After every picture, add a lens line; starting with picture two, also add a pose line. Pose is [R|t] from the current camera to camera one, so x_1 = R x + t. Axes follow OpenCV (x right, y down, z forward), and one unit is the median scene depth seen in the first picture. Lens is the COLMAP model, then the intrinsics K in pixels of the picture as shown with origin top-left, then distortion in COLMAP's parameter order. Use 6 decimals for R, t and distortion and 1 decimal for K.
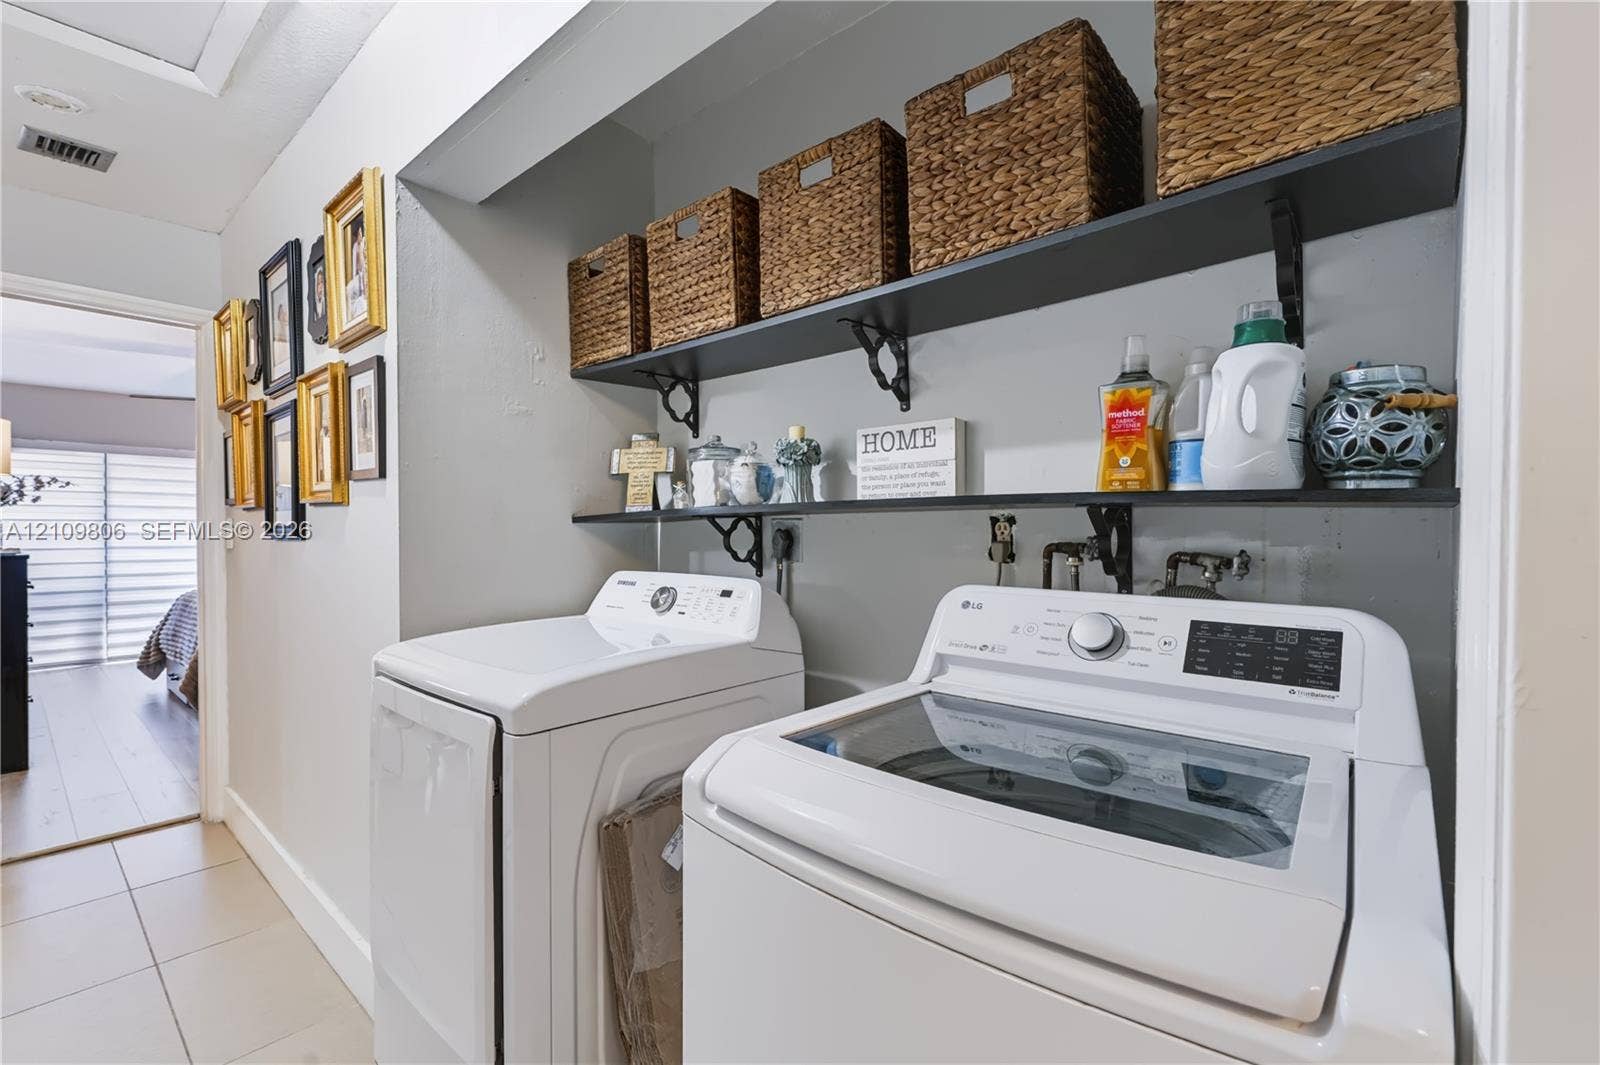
lens RADIAL K [[699.0, 0, 798.7], [0, 699.0, 544.7], [0, 0, 1]] dist [-0.001383, 0.000055]
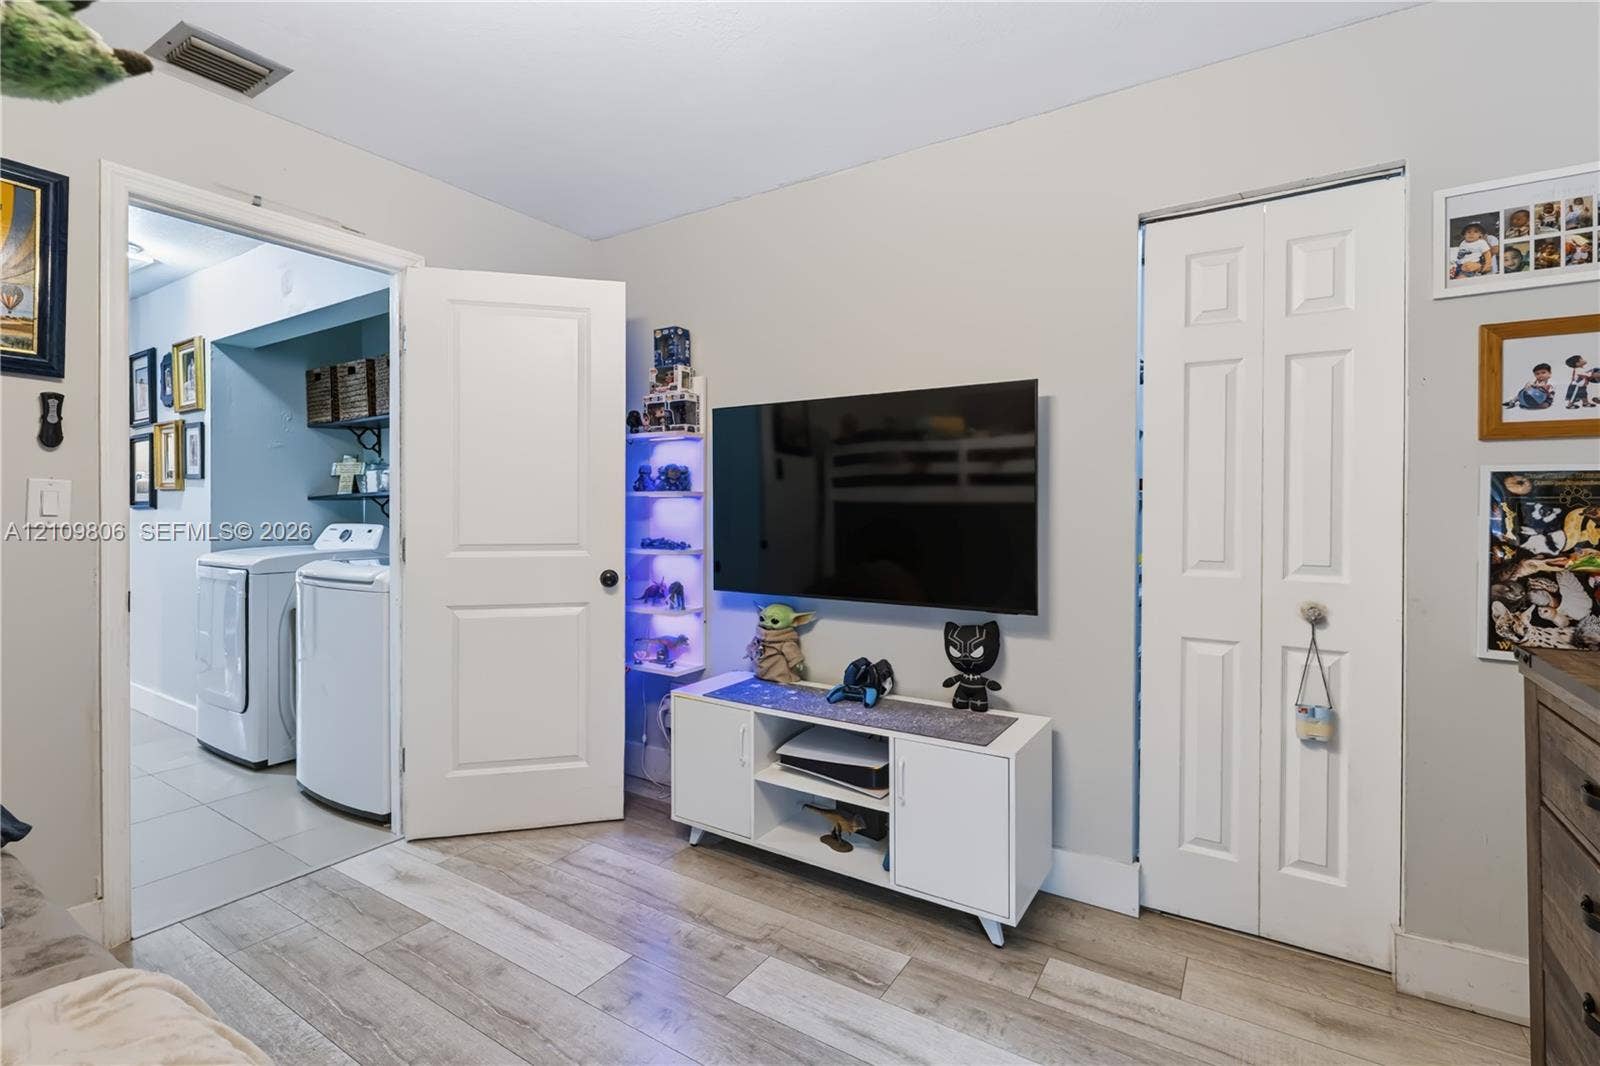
lens RADIAL K [[708.3, 0, 775.1], [0, 708.3, 516.3], [0, 0, 1]] dist [0.001512, 0.000078]
pose [[0.990187, 0.000587, 0.139747, 0.815289], [0.001541, 0.999884, -0.015120, 0.054312], [-0.139740, 0.015187, 0.990072, -1.357216]]
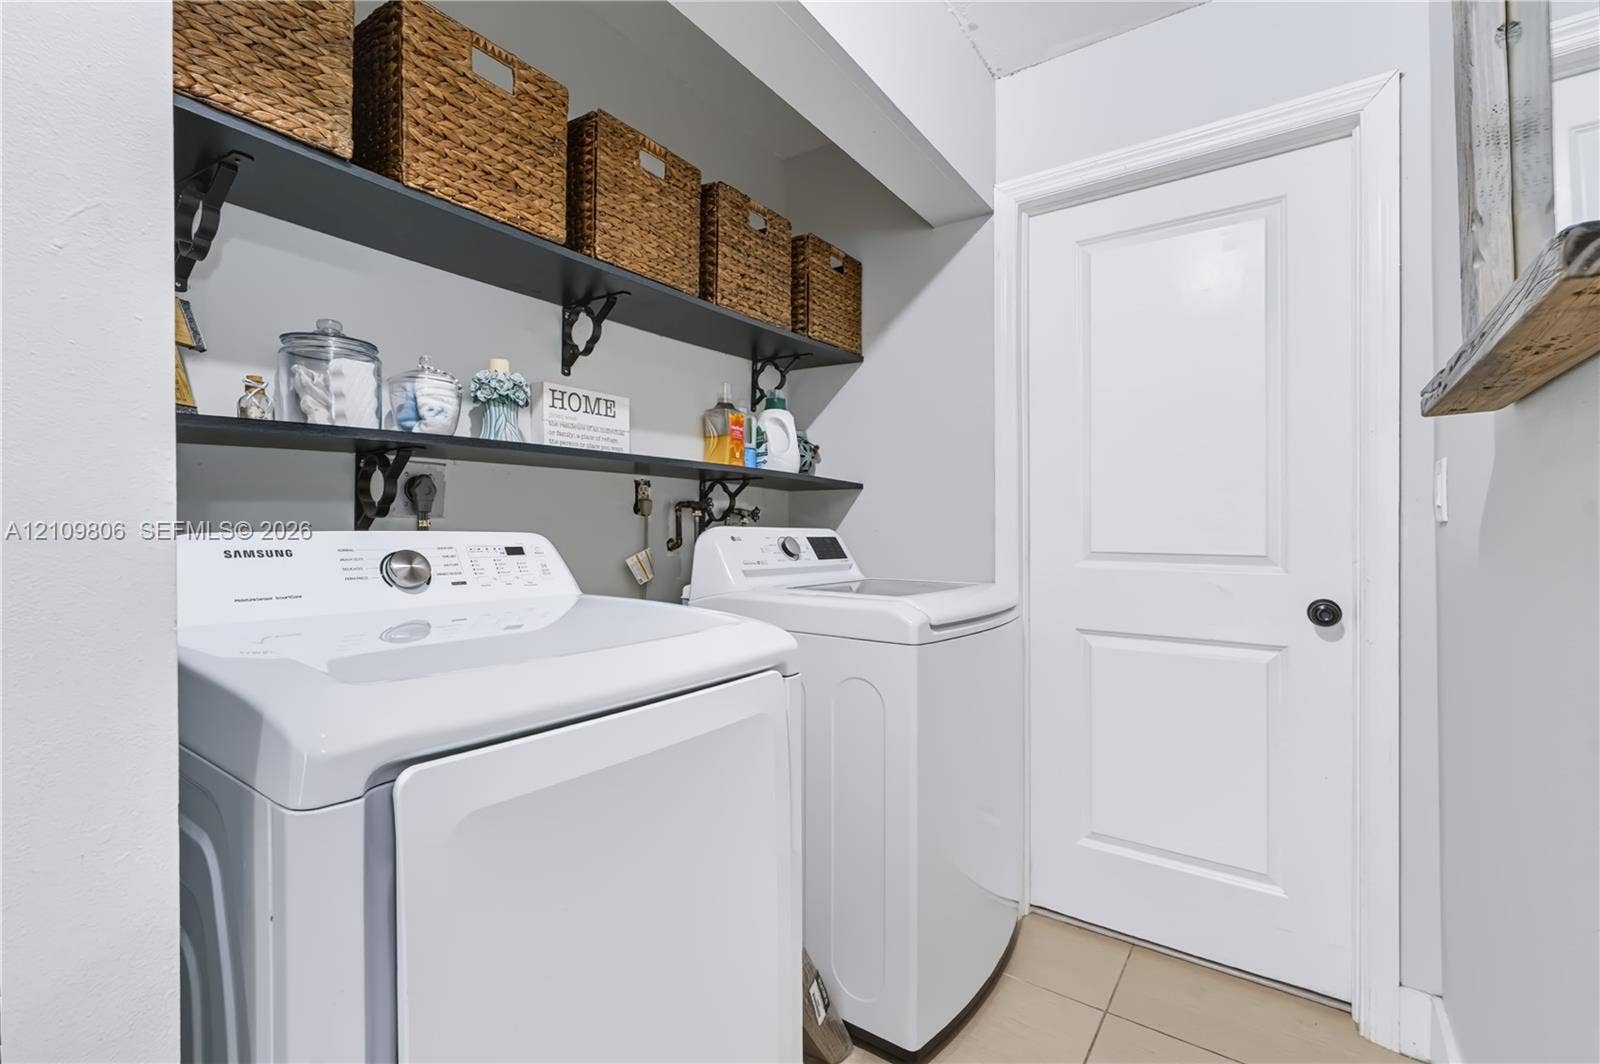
lens RADIAL K [[716.0, 0, 797.1], [0, 716.0, 537.8], [0, 0, 1]] dist [0.001750, -0.000973]
pose [[-0.119784, -0.010077, 0.992749, -0.908802], [0.016343, 0.999793, 0.012121, 0.046786], [-0.992665, 0.017676, -0.119595, 0.724905]]
